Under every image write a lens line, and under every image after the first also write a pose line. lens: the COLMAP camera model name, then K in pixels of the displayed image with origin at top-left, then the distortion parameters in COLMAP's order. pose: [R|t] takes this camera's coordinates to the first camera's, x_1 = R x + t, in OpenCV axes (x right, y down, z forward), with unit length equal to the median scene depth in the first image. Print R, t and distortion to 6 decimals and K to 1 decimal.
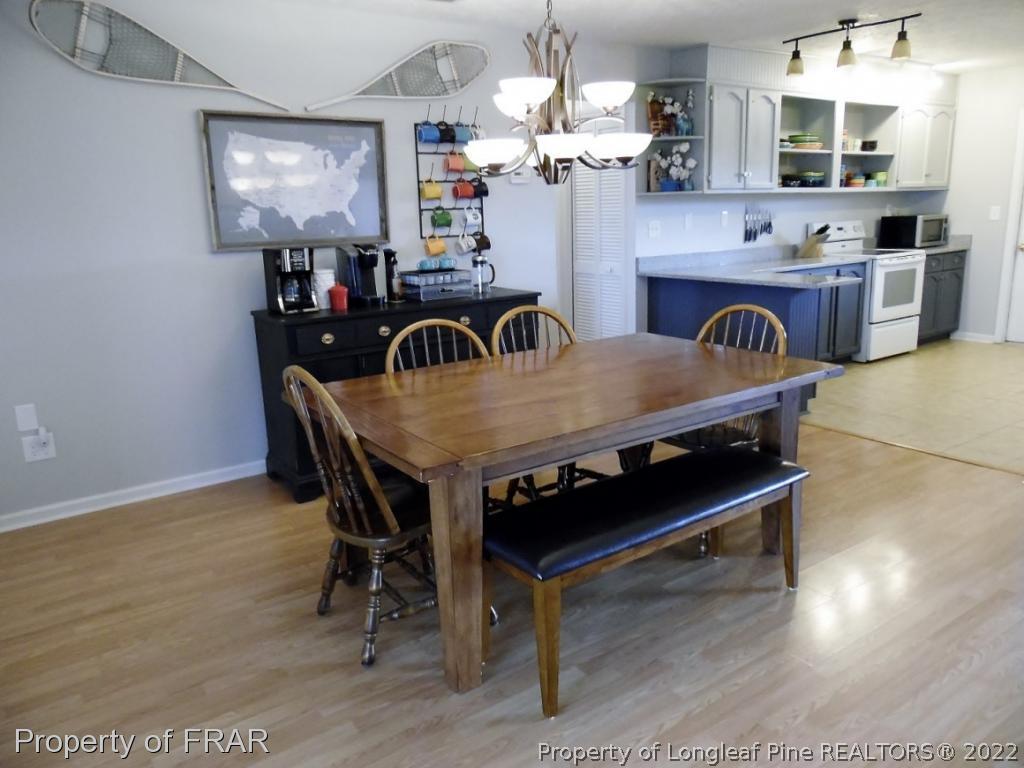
lens RADIAL K [[774.1, 0, 512.1], [0, 774.1, 380.9], [0, 0, 1]] dist [-0.019180, 0.038515]
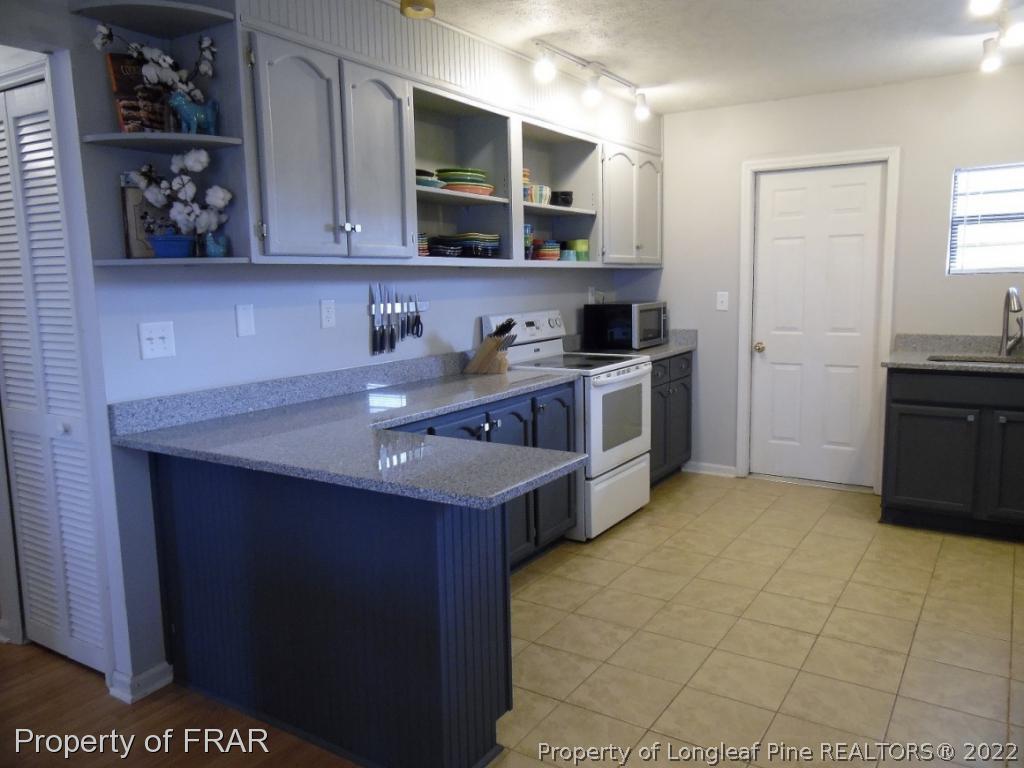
lens RADIAL K [[774.1, 0, 516.1], [0, 774.1, 381.4], [0, 0, 1]] dist [-0.019180, 0.038515]
pose [[0.927608, -0.038001, 0.371617, 0.190220], [0.074031, 0.993782, -0.083170, -0.106664], [-0.366145, 0.104660, 0.924653, 0.455254]]
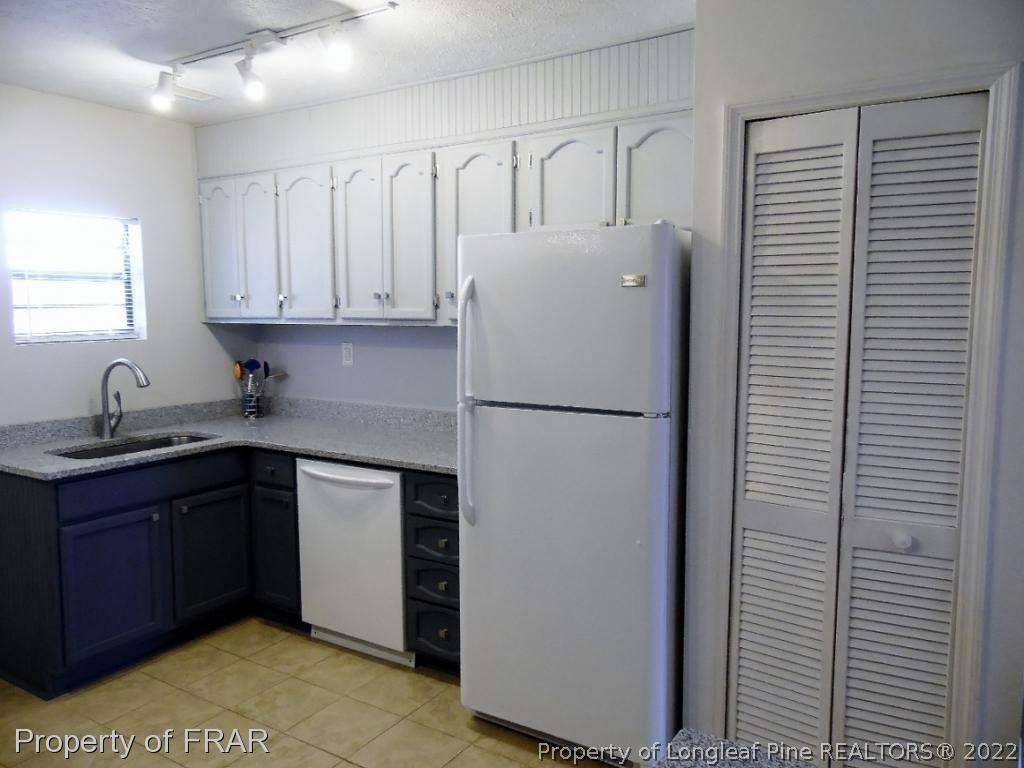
lens RADIAL K [[774.1, 0, 513.3], [0, 774.1, 378.0], [0, 0, 1]] dist [-0.019180, 0.038515]
pose [[-0.387282, -0.055164, 0.920309, 0.197375], [0.217225, 0.964646, 0.149234, -0.229614], [-0.896005, 0.257710, -0.361607, 0.893853]]
